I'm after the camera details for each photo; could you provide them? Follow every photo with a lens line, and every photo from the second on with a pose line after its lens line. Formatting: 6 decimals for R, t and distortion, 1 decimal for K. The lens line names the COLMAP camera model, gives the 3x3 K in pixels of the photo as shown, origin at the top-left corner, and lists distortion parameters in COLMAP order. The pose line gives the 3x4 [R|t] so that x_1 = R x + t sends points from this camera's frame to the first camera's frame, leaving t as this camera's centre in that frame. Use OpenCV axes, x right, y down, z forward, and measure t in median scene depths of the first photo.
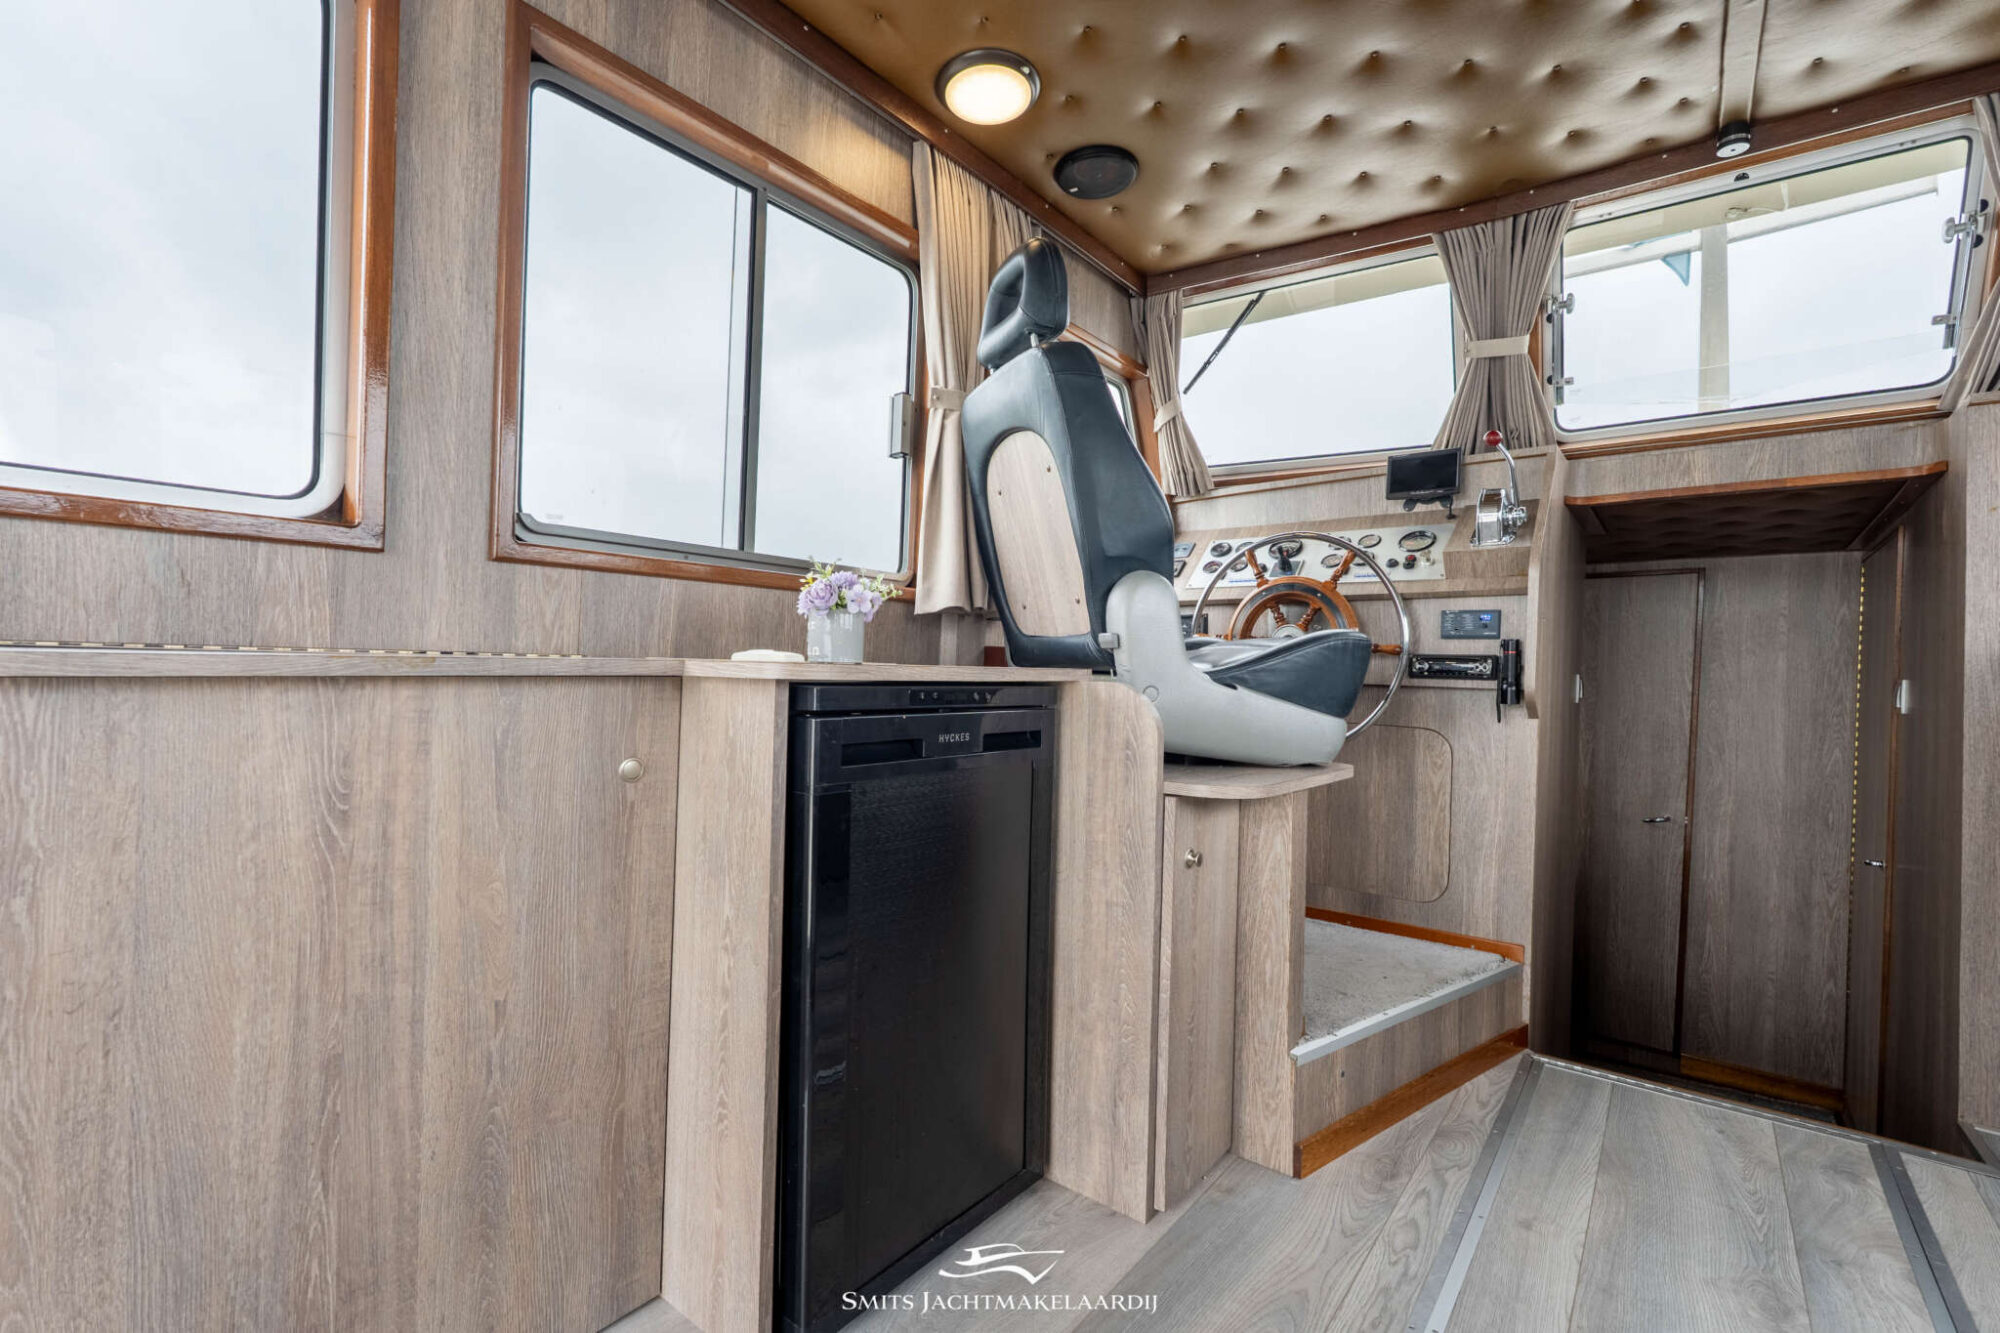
lens RADIAL K [[882.9, 0, 1003.1], [0, 882.9, 669.2], [0, 0, 1]] dist [-0.001341, 0.000013]
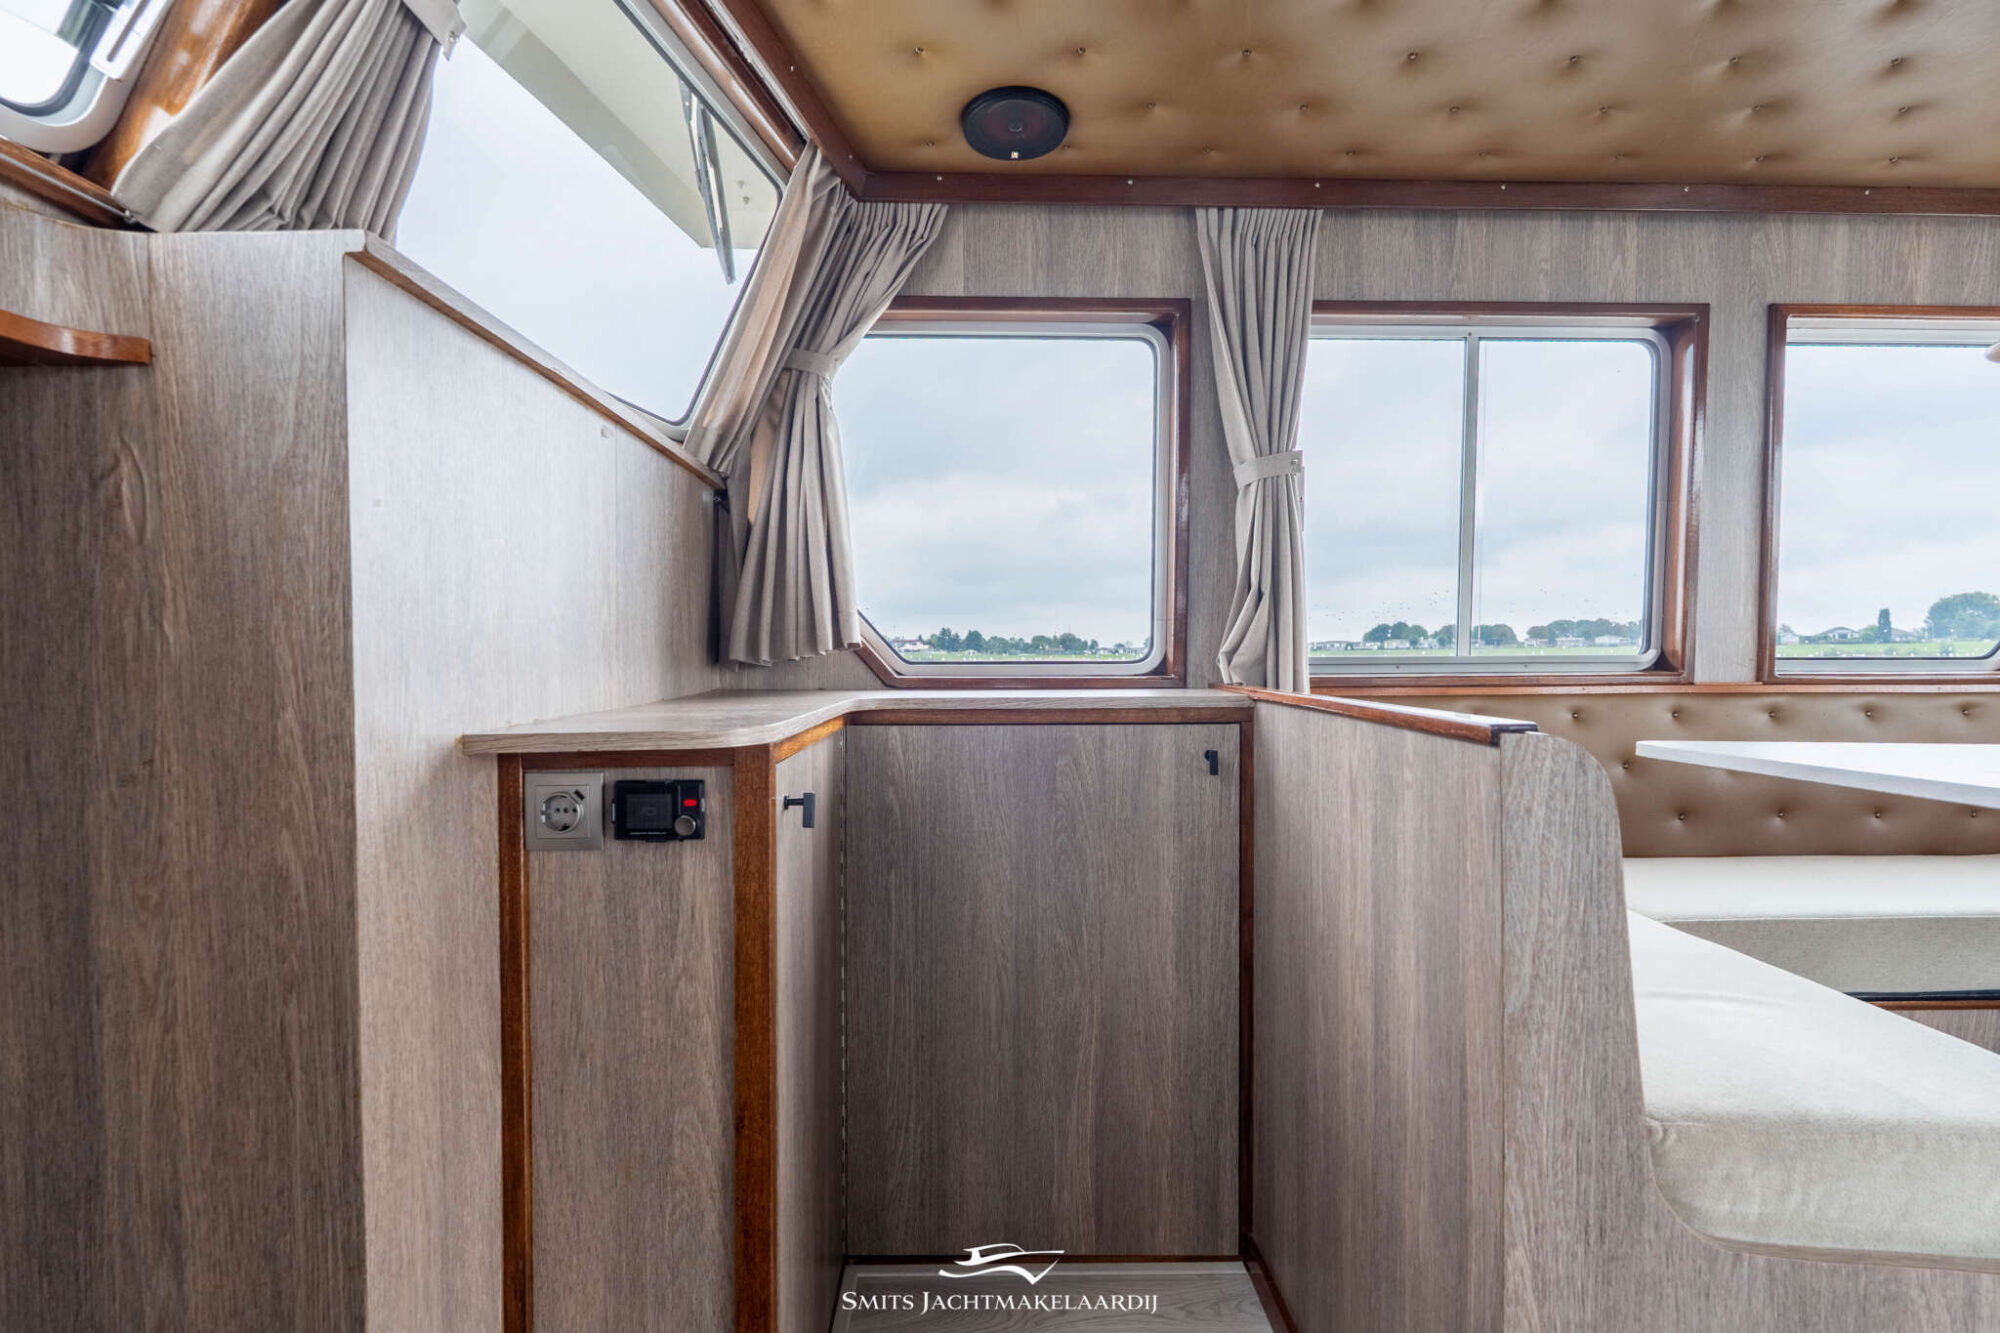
lens RADIAL K [[928.2, 0, 1000.0], [0, 928.2, 666.5], [0, 0, 1]] dist [-0.001759, -0.000493]
pose [[-0.624770, -0.034182, 0.780061, 0.458006], [-0.006402, 0.999232, 0.038658, -0.098737], [-0.780783, 0.019158, -0.624509, 0.889186]]
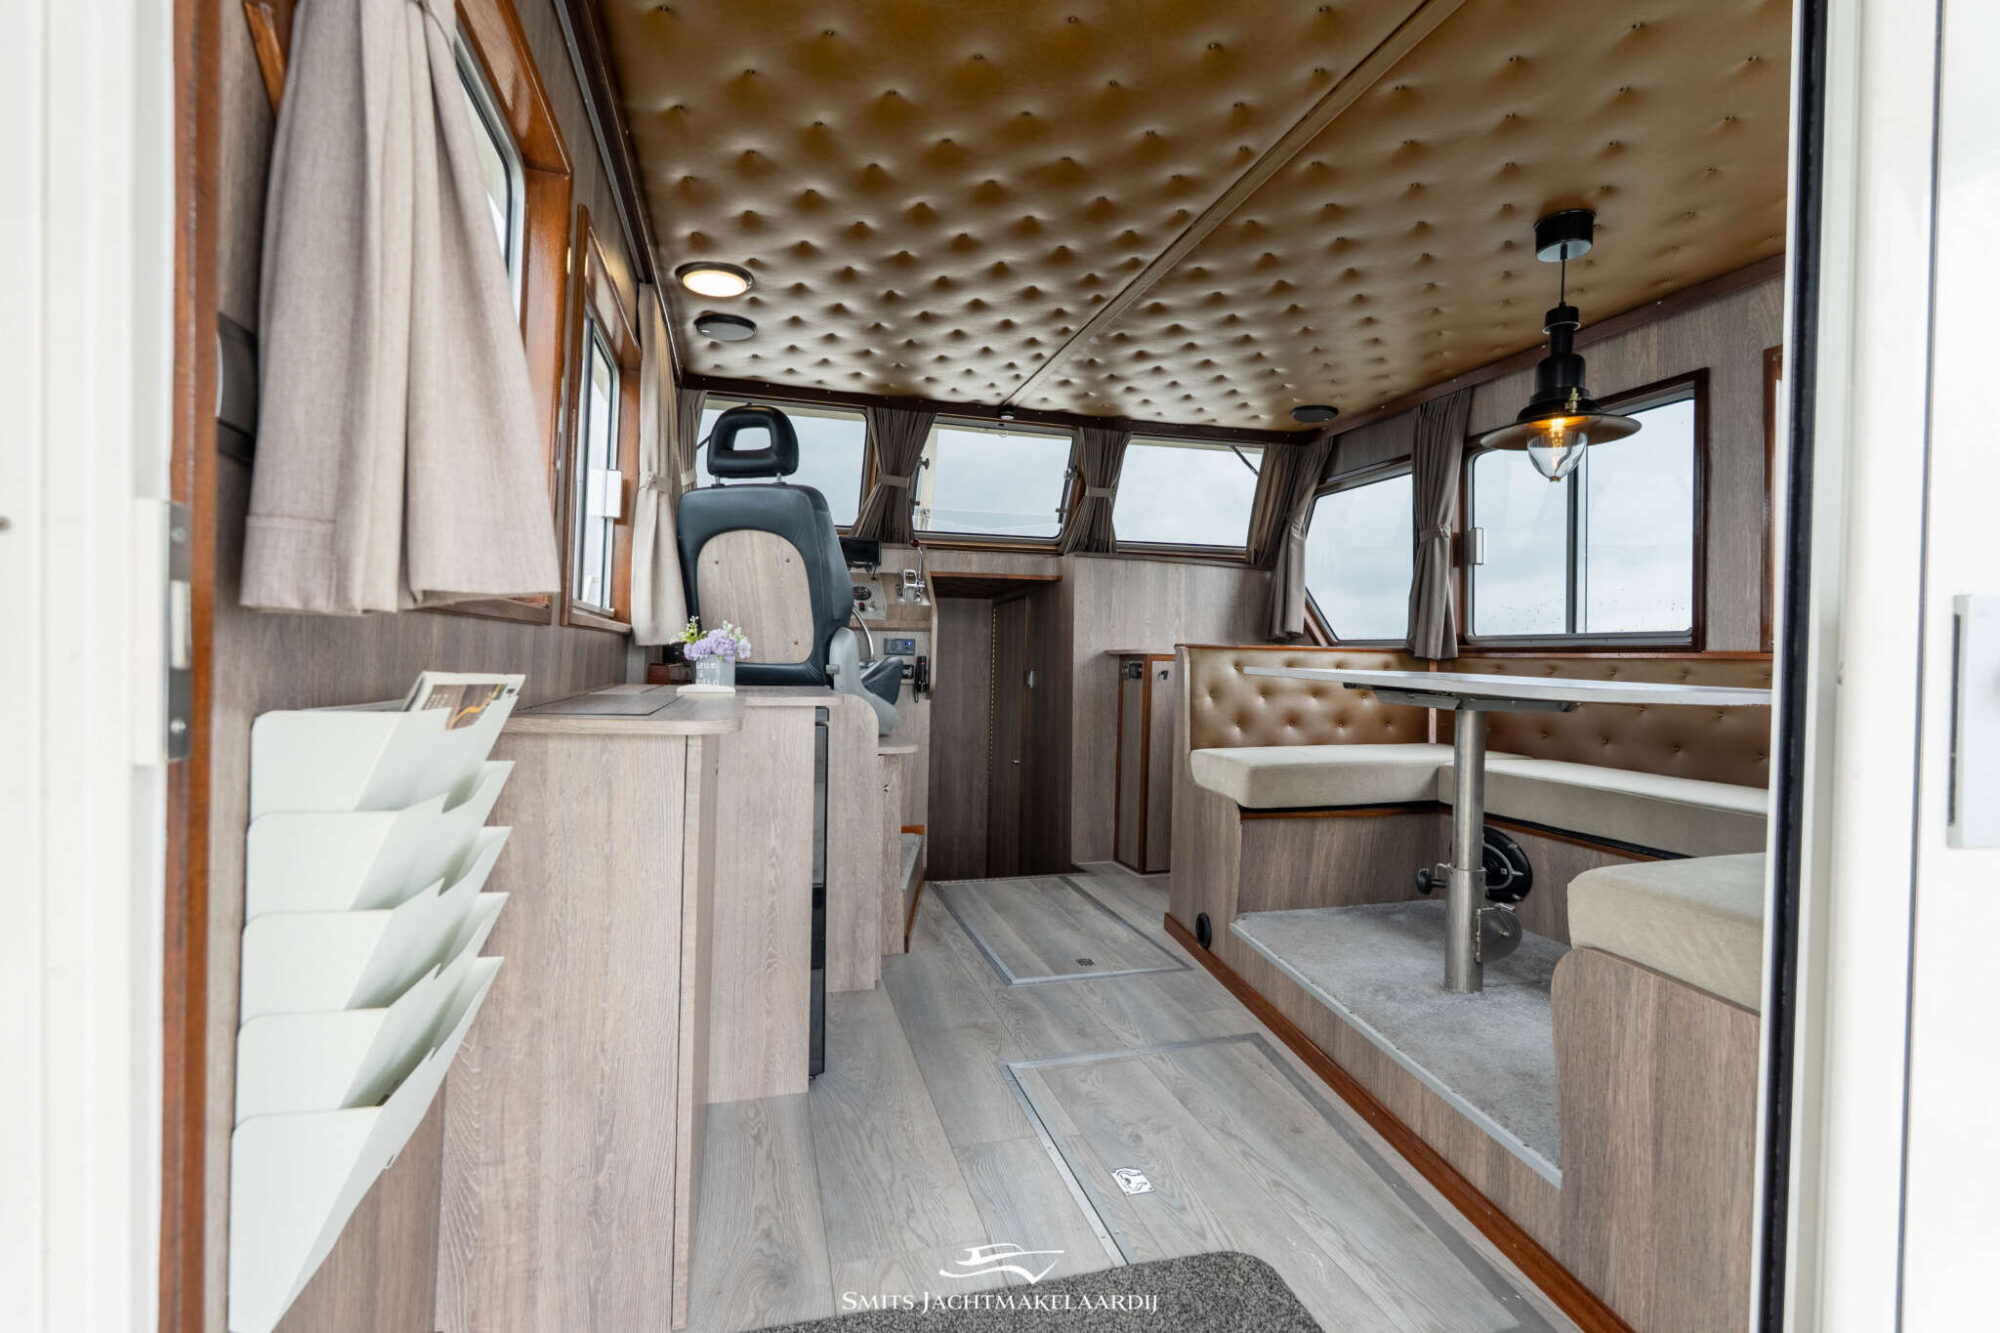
lens RADIAL K [[876.5, 0, 1003.2], [0, 876.5, 667.1], [0, 0, 1]] dist [-0.001628, -0.000269]
pose [[0.592587, -0.021861, 0.805210, -0.754361], [-0.001147, 0.999608, 0.027983, -0.060739], [-0.805506, -0.017505, 0.592330, -0.189074]]
